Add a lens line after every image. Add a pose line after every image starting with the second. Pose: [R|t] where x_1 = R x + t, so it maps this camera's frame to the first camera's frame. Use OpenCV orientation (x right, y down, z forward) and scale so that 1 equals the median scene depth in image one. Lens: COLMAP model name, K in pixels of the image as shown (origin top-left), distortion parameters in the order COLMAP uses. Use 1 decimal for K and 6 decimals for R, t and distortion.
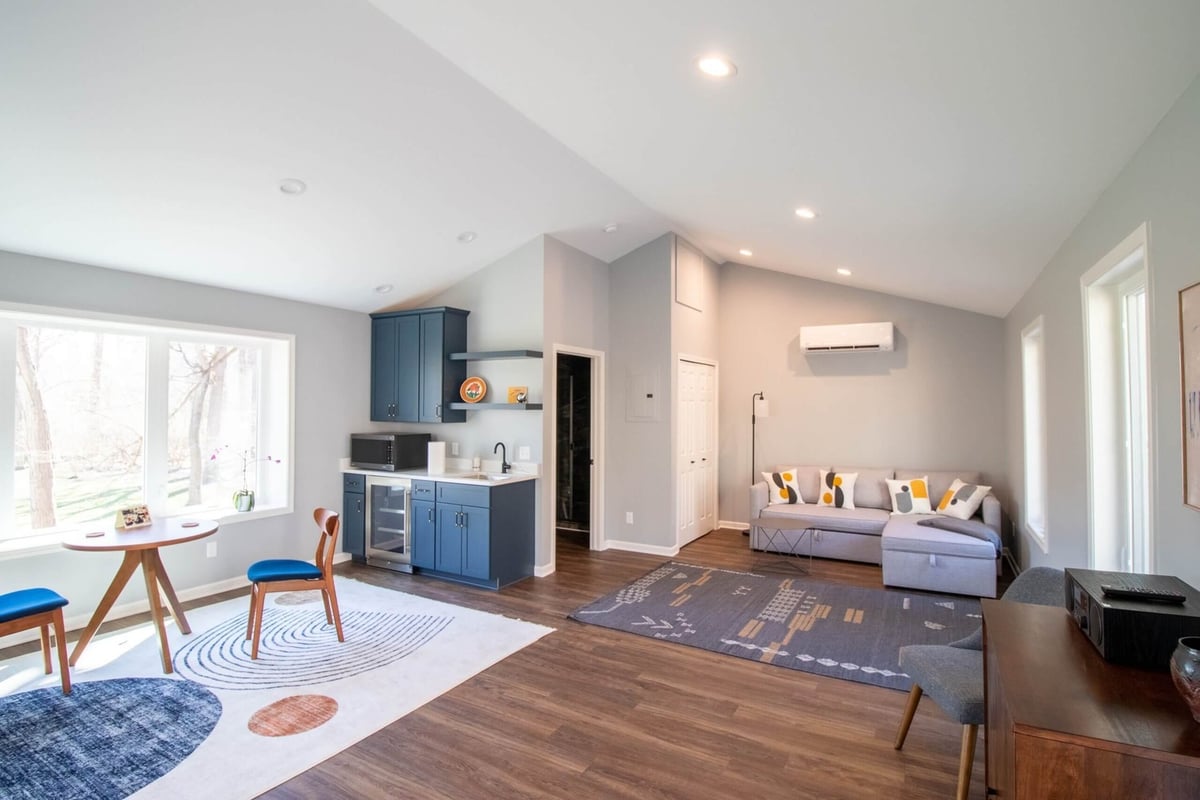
lens RADIAL K [[565.5, 0, 600.0], [0, 565.5, 400.0], [0, 0, 1]] dist [0.000409, -0.010624]
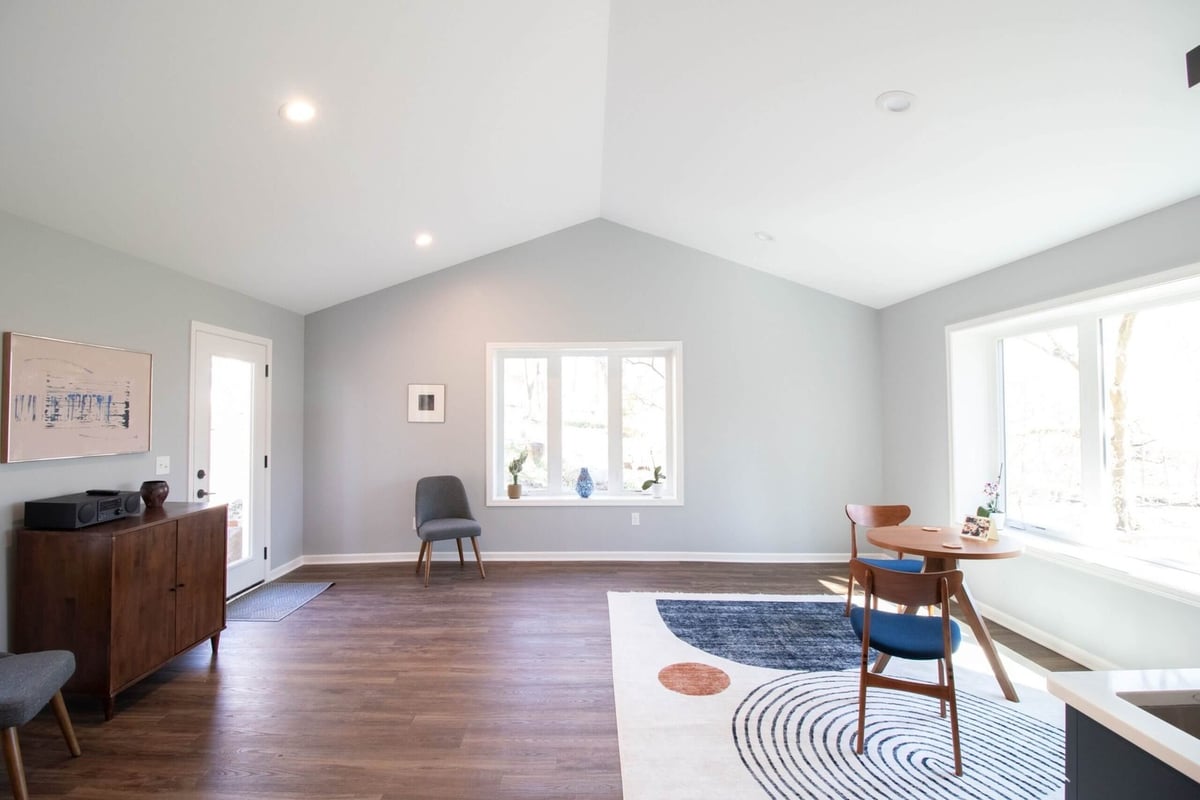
lens RADIAL K [[591.5, 0, 600.0], [0, 591.5, 400.0], [0, 0, 1]] dist [-0.000907, -0.012321]
pose [[-0.864625, -0.013538, -0.502236, 0.175074], [0.007198, 0.999201, -0.039325, 0.035157], [0.502367, -0.037616, -0.863836, 1.519607]]
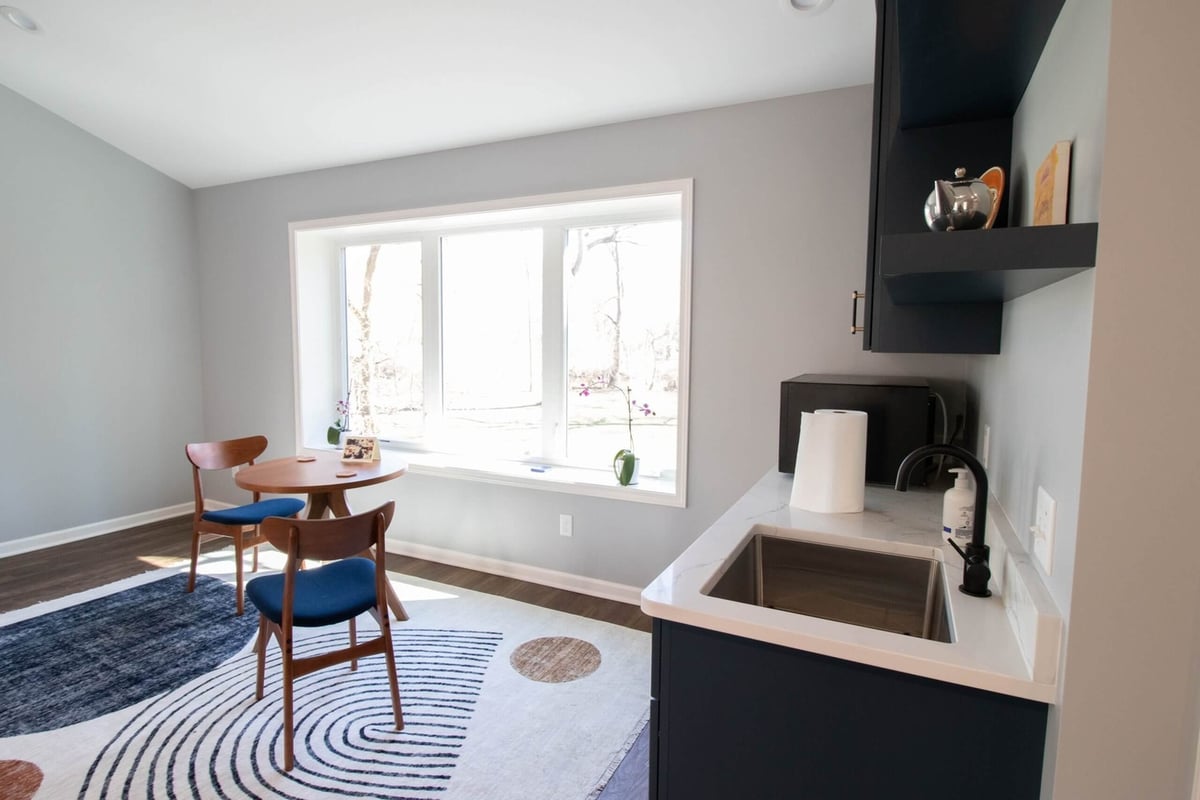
lens RADIAL K [[625.9, 0, 600.0], [0, 625.9, 400.0], [0, 0, 1]] dist [0.000797, -0.013570]
pose [[0.048126, 0.092593, -0.994540, 0.081815], [0.001612, 0.995686, 0.092777, 0.052971], [0.998840, -0.006068, 0.047769, 1.302449]]
